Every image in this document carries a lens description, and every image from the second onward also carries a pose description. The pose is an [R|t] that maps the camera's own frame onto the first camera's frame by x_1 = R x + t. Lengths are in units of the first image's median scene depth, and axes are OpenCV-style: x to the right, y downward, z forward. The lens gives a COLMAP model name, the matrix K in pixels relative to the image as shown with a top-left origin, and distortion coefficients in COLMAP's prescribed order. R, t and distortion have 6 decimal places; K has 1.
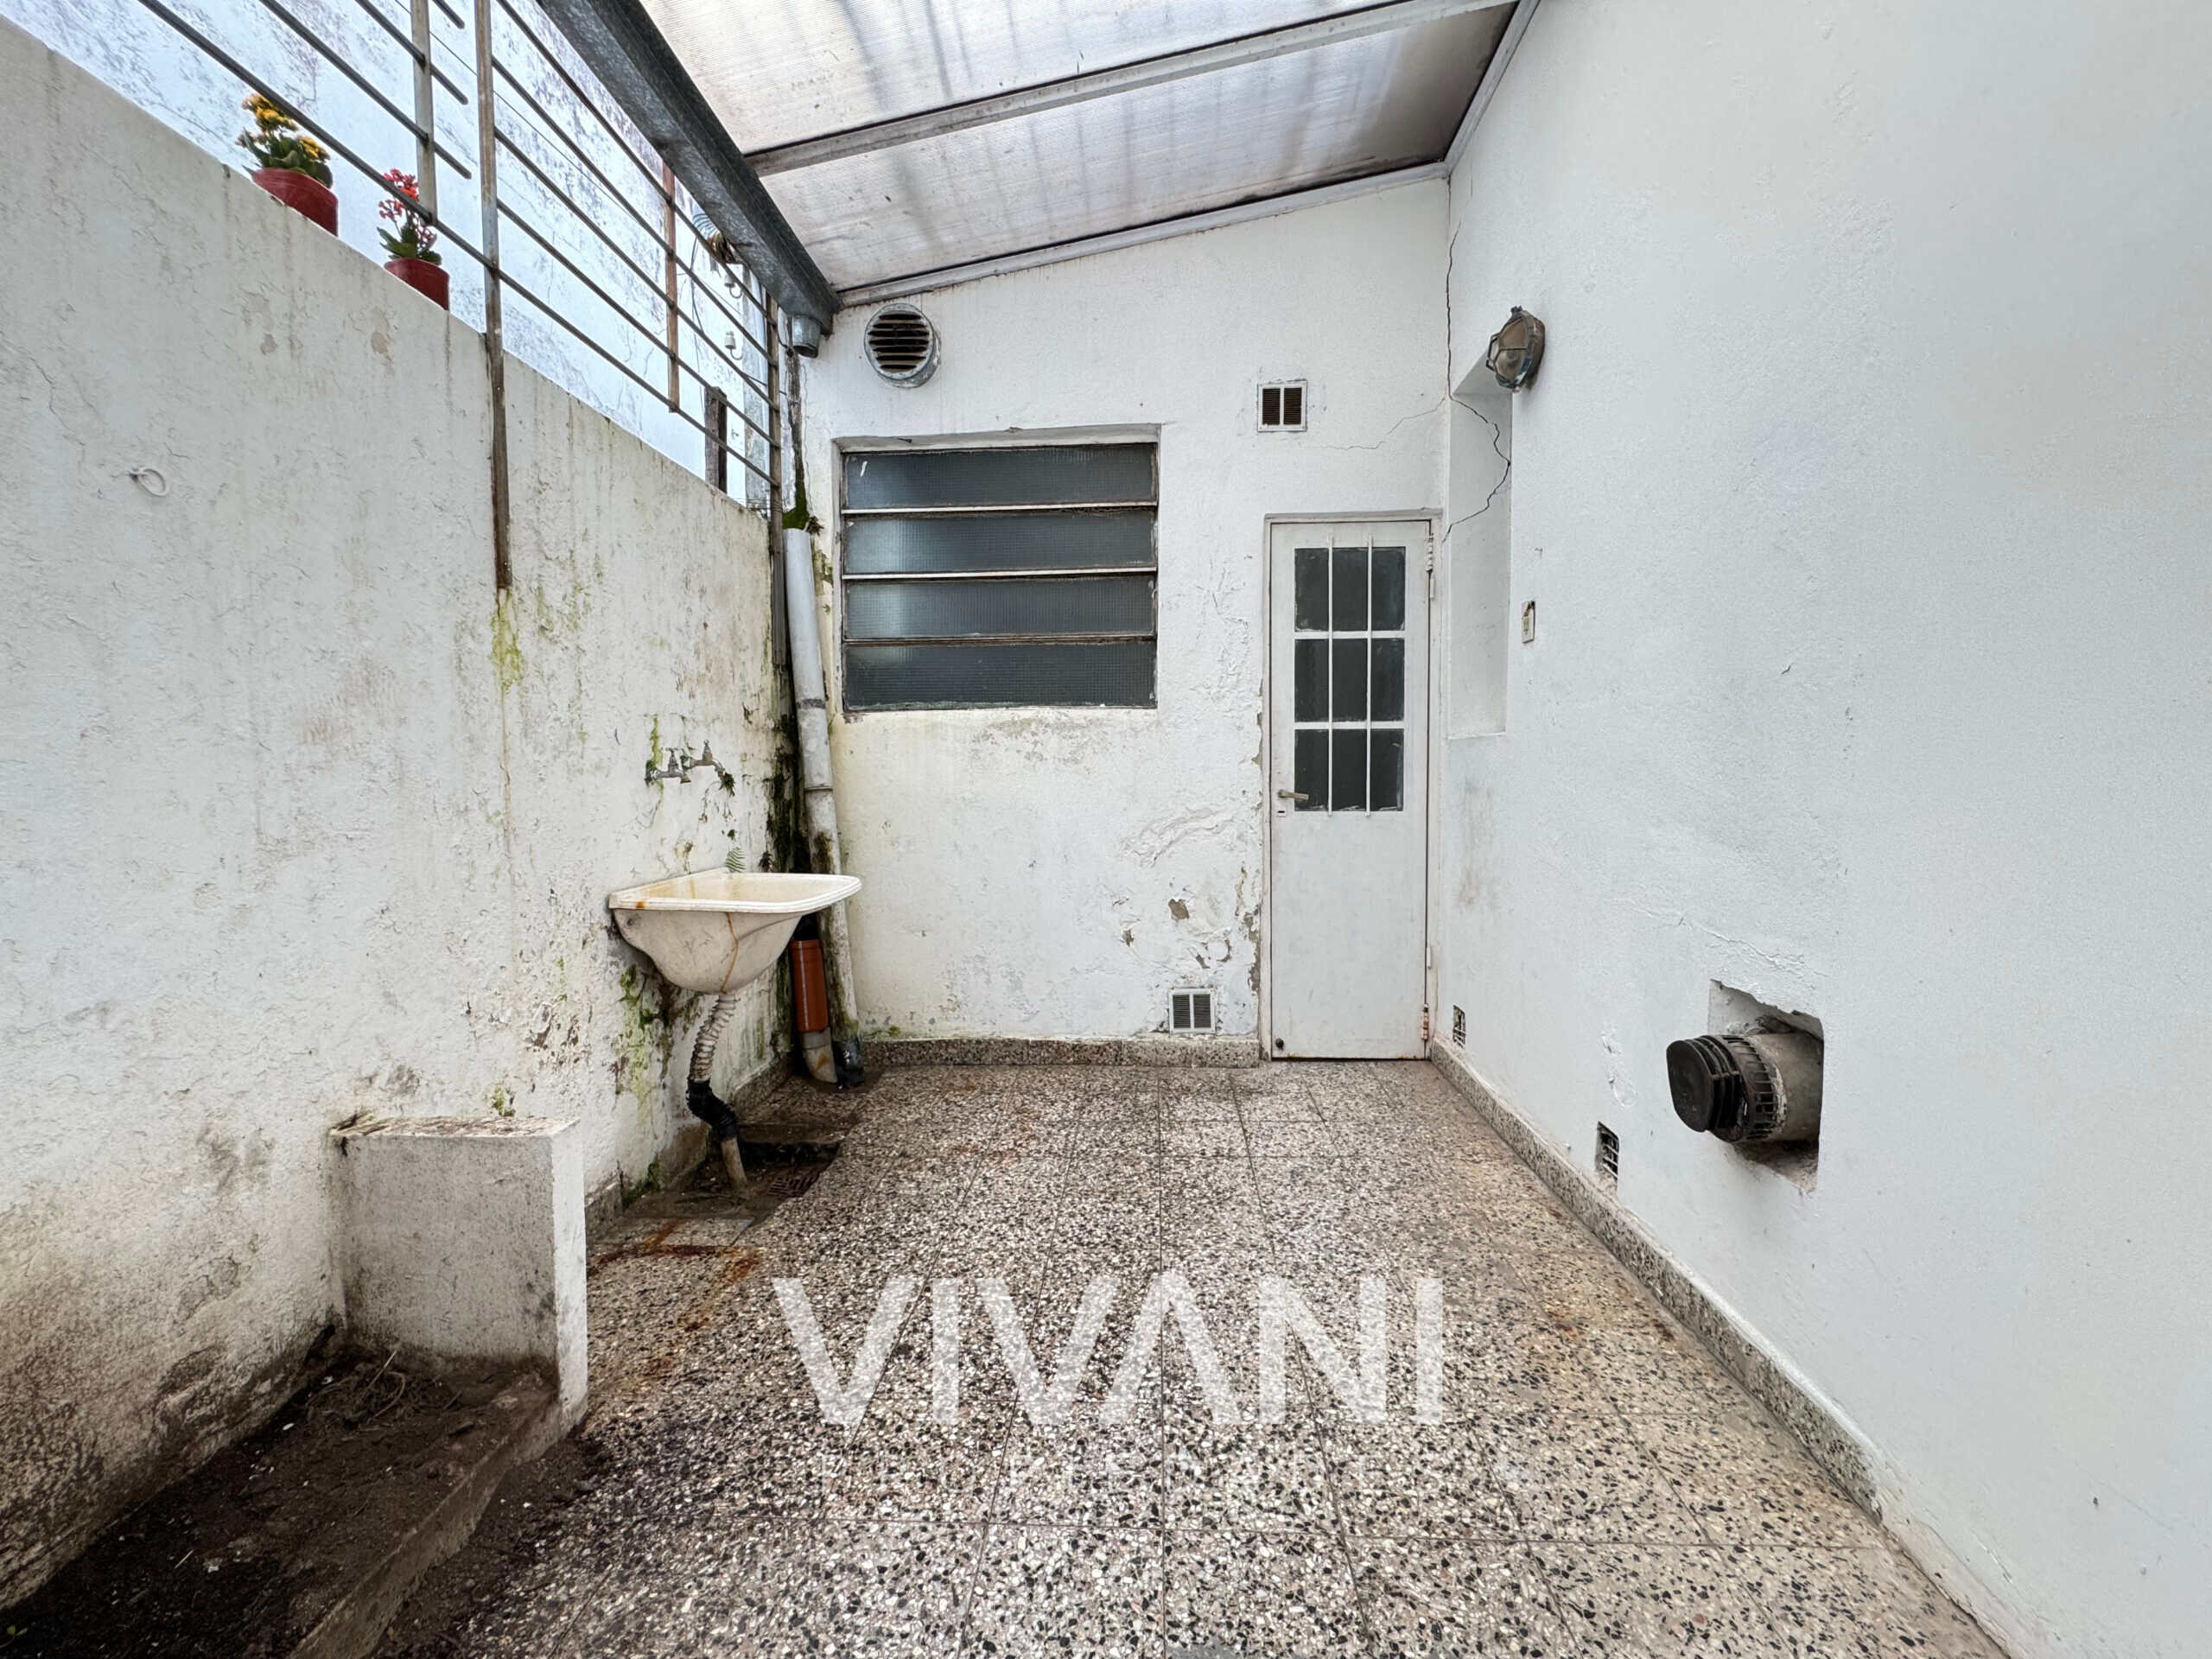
lens RADIAL K [[880.0, 0, 1104.5], [0, 880.0, 829.5], [0, 0, 1]] dist [-0.003473, 0.000403]
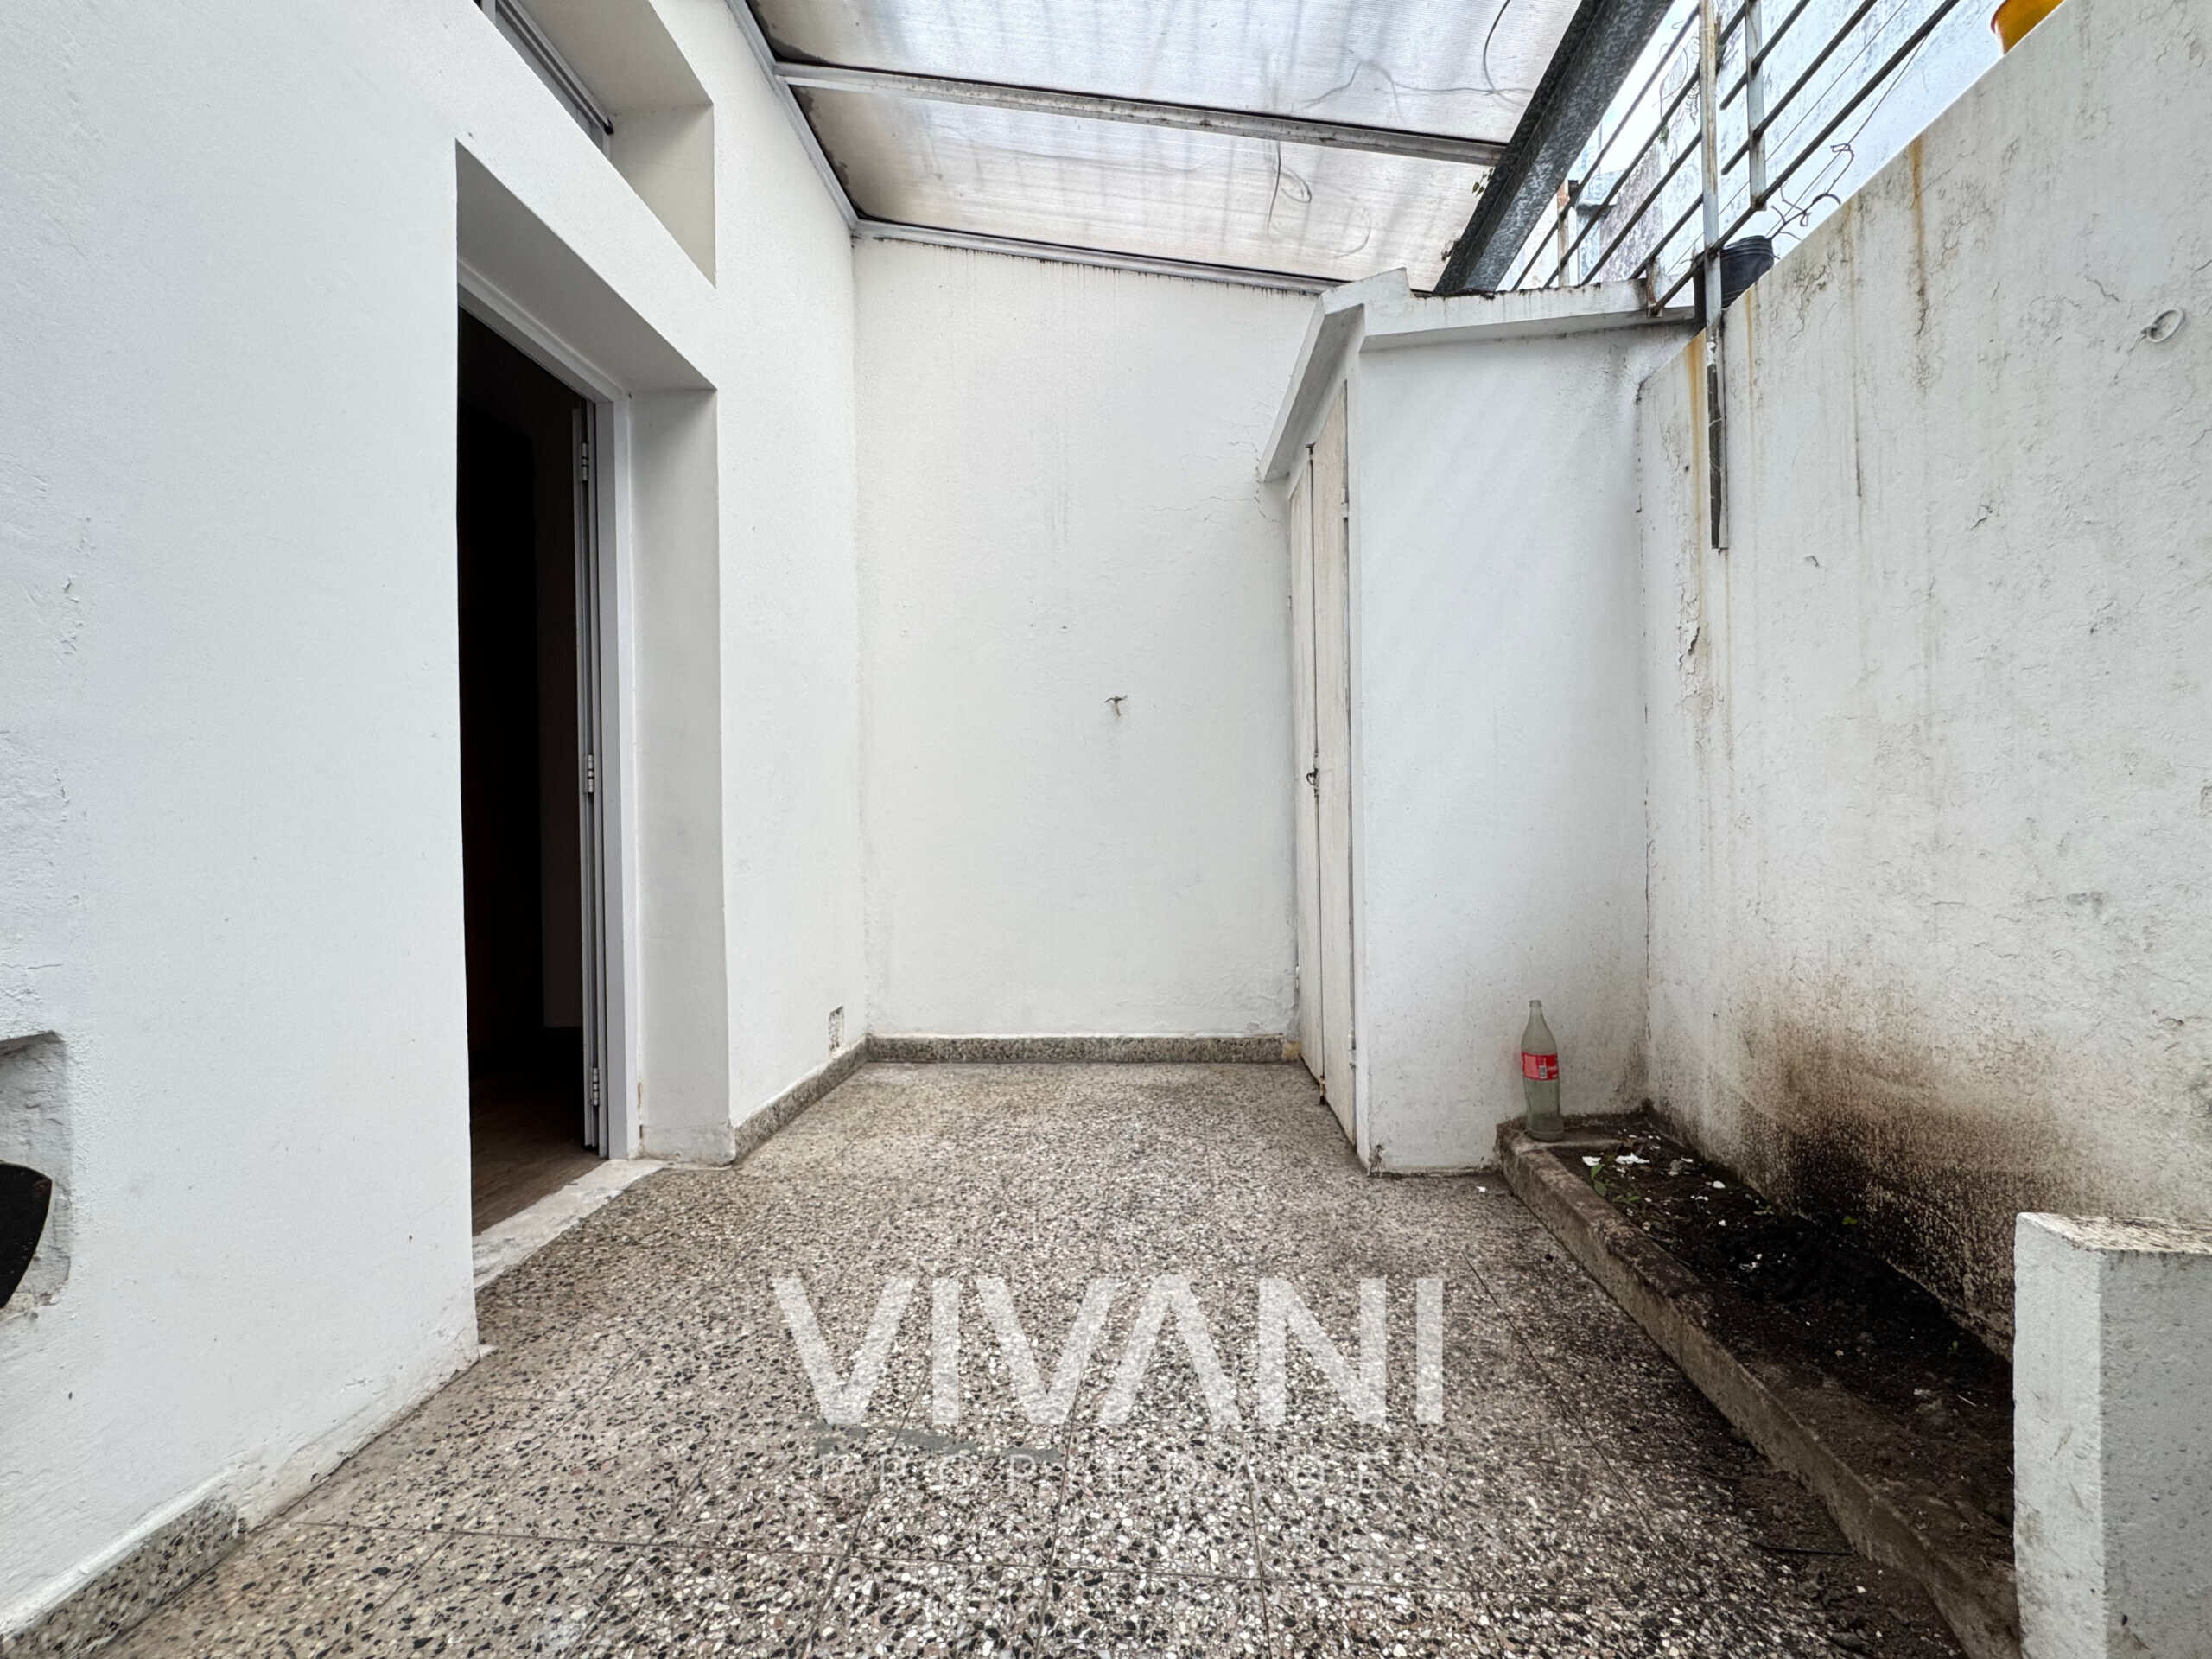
lens RADIAL K [[880.0, 0, 1108.9], [0, 880.0, 831.3], [0, 0, 1]] dist [-0.003473, 0.000403]
pose [[-0.999802, 0.018712, 0.006767, -0.008921], [0.019088, 0.997985, 0.060507, 0.040953], [-0.005621, 0.060624, -0.998145, 1.877281]]
